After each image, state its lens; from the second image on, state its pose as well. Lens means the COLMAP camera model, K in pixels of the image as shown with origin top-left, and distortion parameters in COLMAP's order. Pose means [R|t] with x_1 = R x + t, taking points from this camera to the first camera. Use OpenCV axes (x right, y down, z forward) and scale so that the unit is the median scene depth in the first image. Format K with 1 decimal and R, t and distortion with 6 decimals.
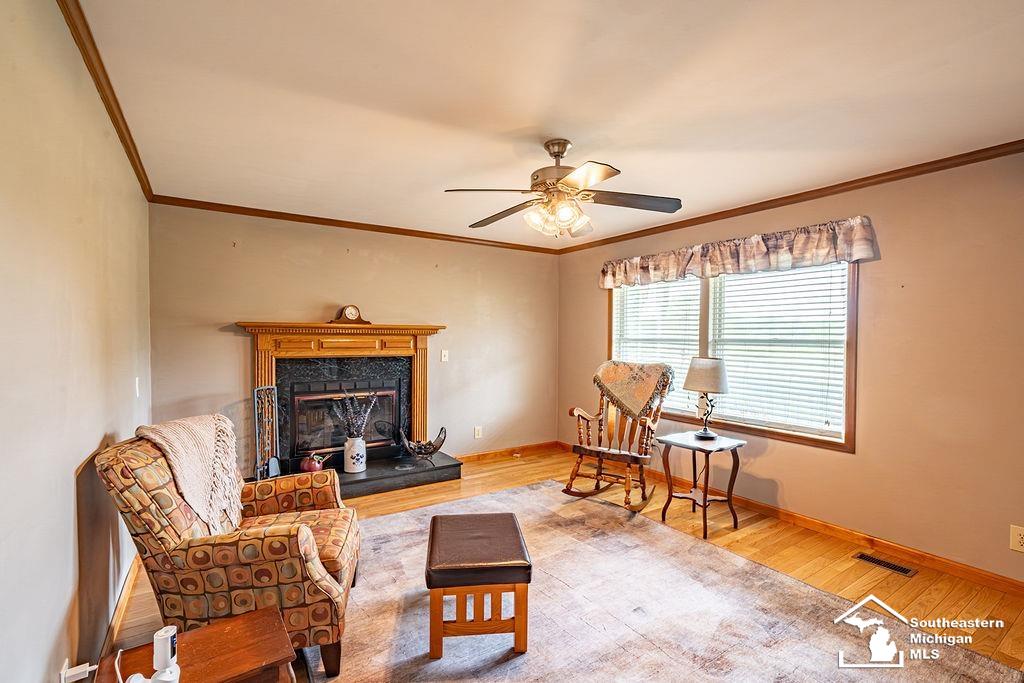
lens RADIAL K [[457.5, 0, 508.1], [0, 457.5, 344.6], [0, 0, 1]] dist [-0.001443, -0.000251]
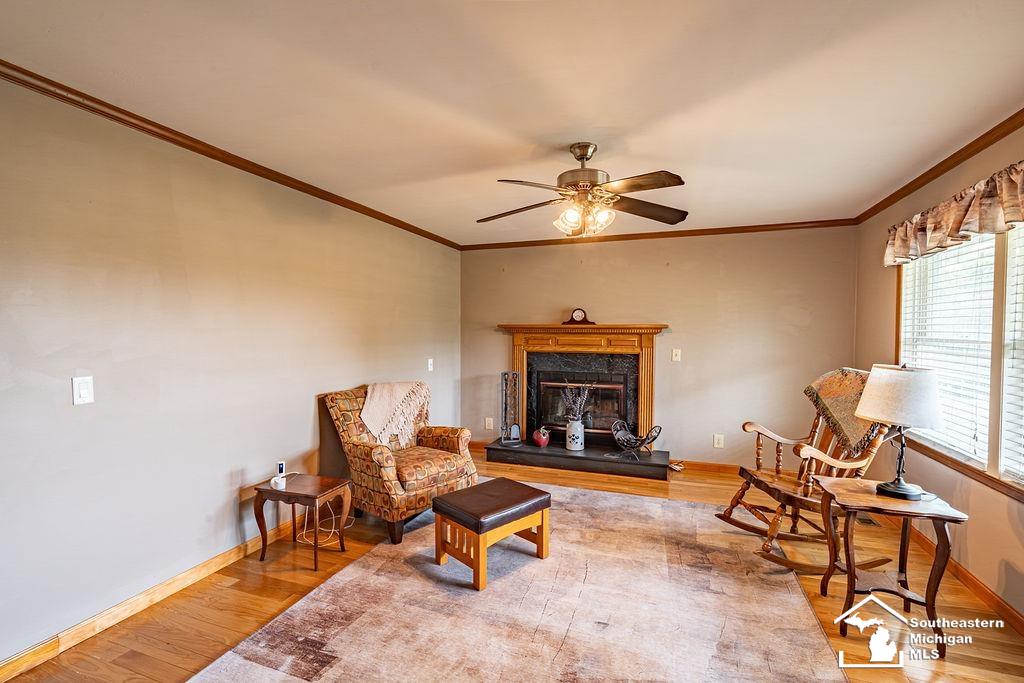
lens RADIAL K [[457.5, 0, 508.1], [0, 457.5, 344.6], [0, 0, 1]] dist [-0.001443, -0.000251]
pose [[0.598091, 0.015767, -0.801273, 0.514320], [-0.015976, 0.999842, 0.007750, 0.000282], [0.801269, 0.008166, 0.598249, 0.156002]]
